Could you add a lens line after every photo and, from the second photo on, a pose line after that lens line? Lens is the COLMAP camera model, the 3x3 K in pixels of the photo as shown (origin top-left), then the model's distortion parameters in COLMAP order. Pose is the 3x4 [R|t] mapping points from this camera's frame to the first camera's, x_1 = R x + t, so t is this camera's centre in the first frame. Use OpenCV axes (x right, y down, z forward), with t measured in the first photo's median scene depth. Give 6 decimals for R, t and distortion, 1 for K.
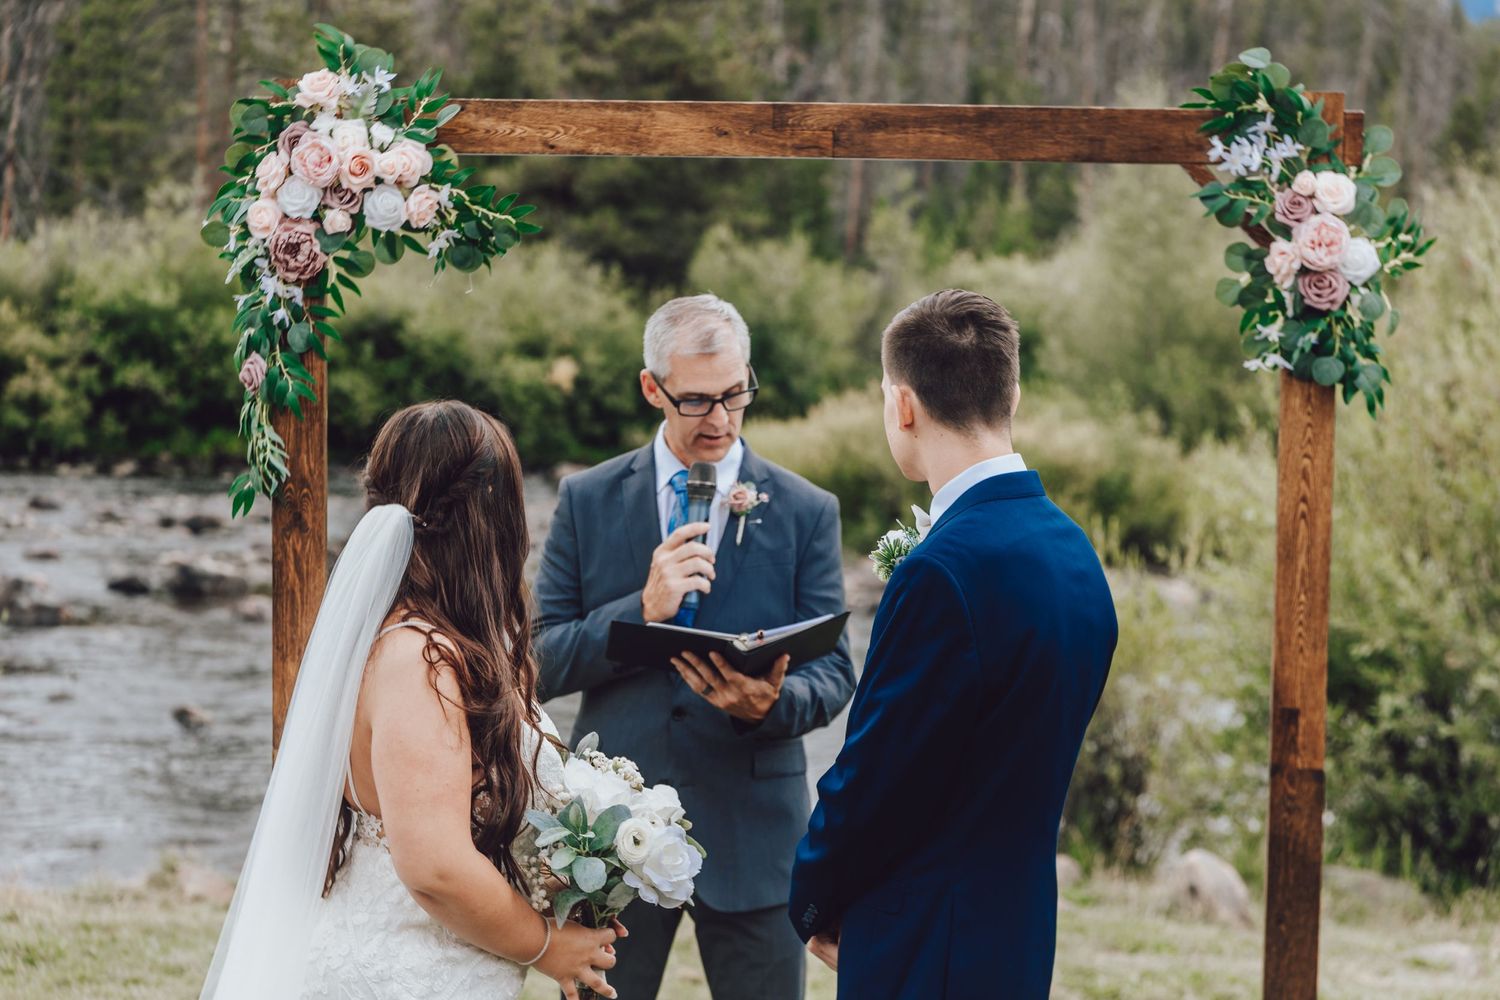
lens RADIAL K [[2889.6, 0, 758.9], [0, 2889.6, 534.2], [0, 0, 1]] dist [0.030930, 0.000000]
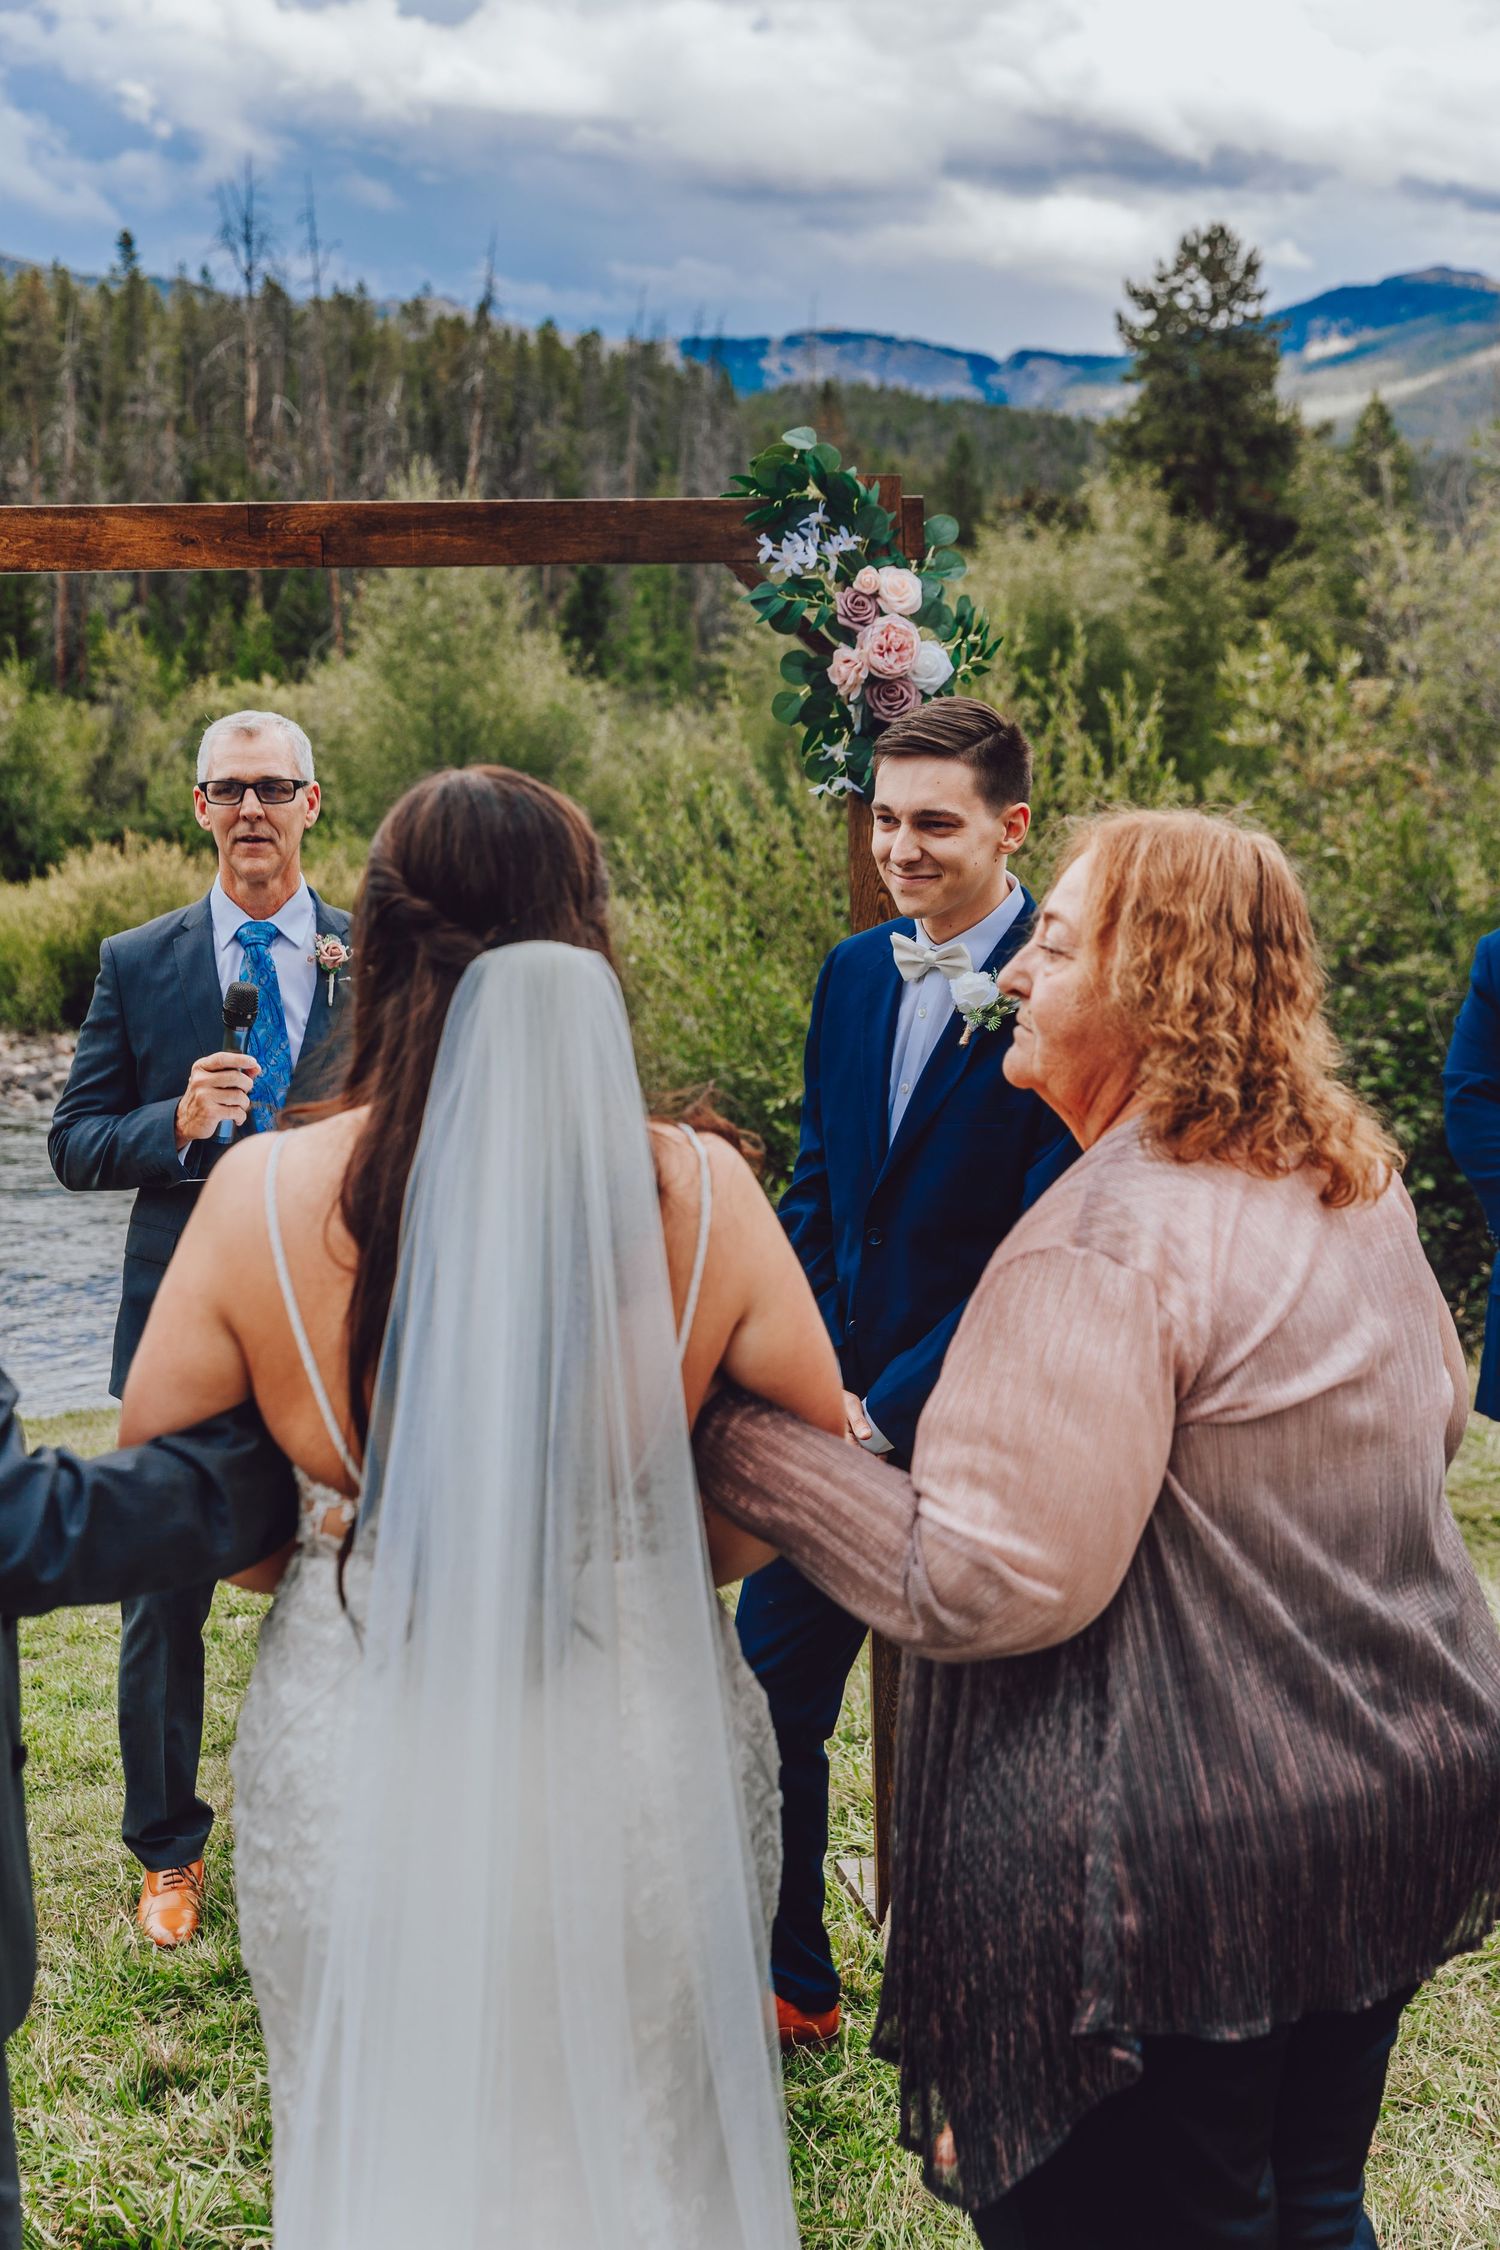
lens RADIAL K [[3283.9, 0, 739.4], [0, 3283.9, 1115.3], [0, 0, 1]] dist [0.031766, 0.000000]
pose [[0.971059, -0.068632, 0.228767, -0.087432], [0.059980, 0.997204, 0.044571, -0.005891], [-0.231187, -0.029560, 0.972460, 0.031956]]
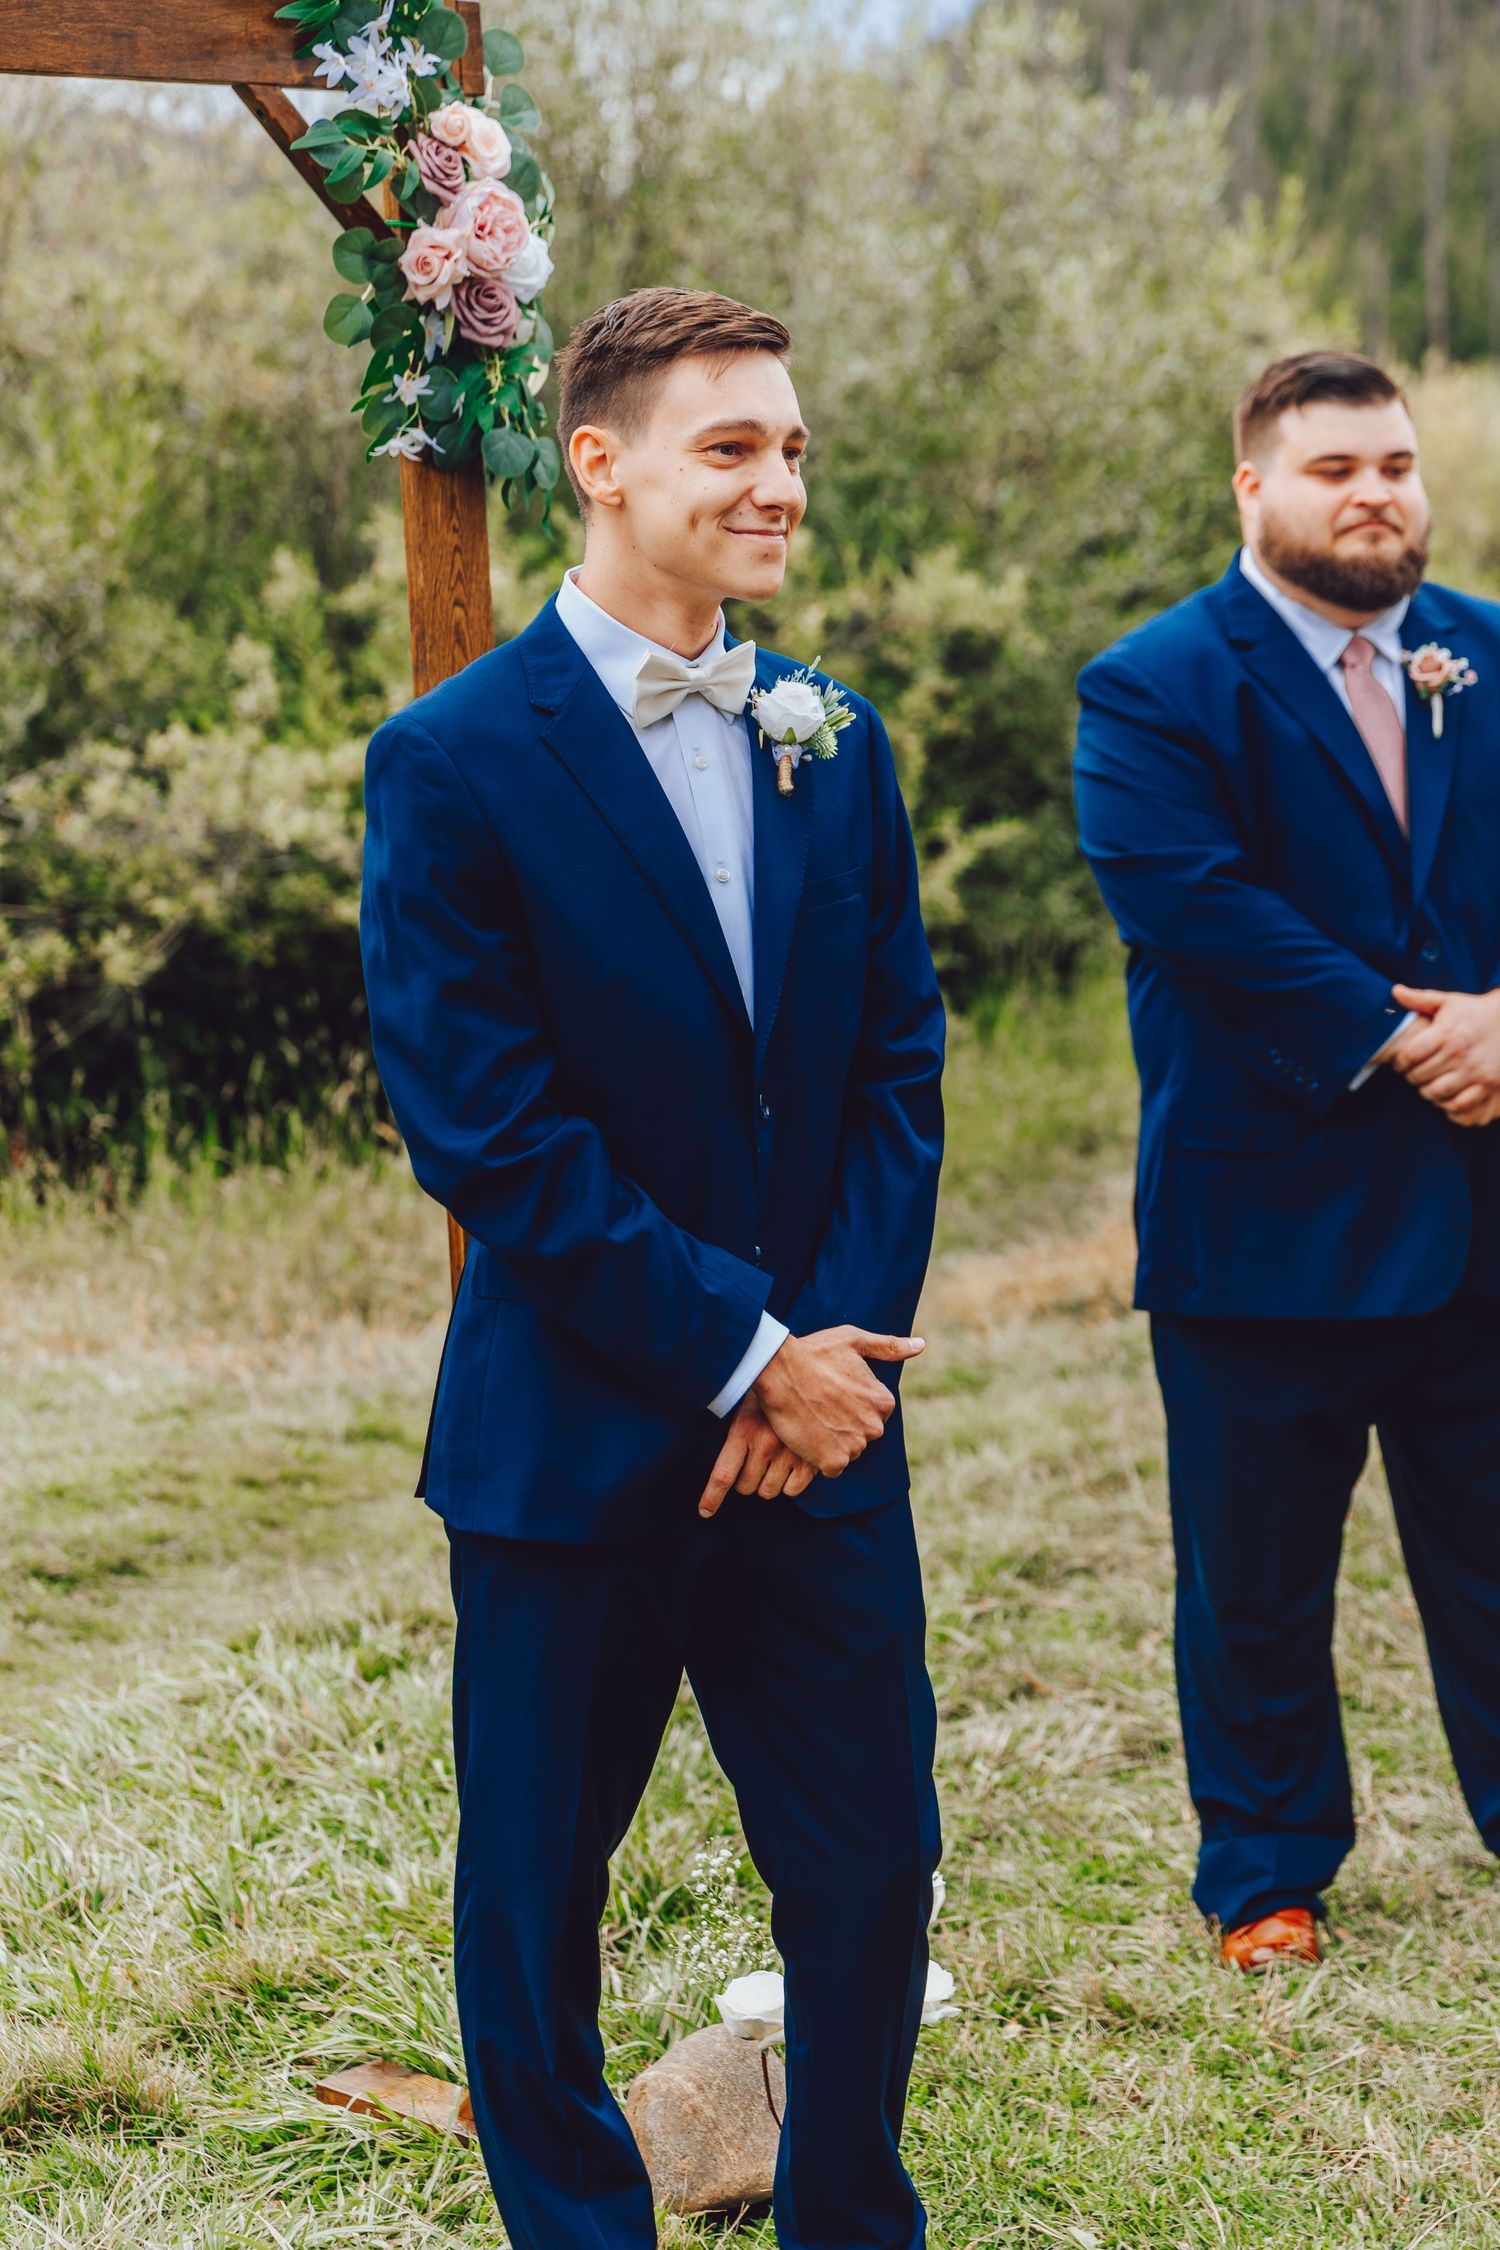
lens RADIAL K [[4334.4, 0, 688.0], [0, 4334.4, 1078.2], [0, 0, 1]] dist [0.030930, 0.000000]
pose [[0.658062, -0.147292, 0.738417, -0.434119], [0.089742, 0.989033, 0.117306, -0.030681], [-0.747597, -0.010928, 0.664063, 0.388382]]
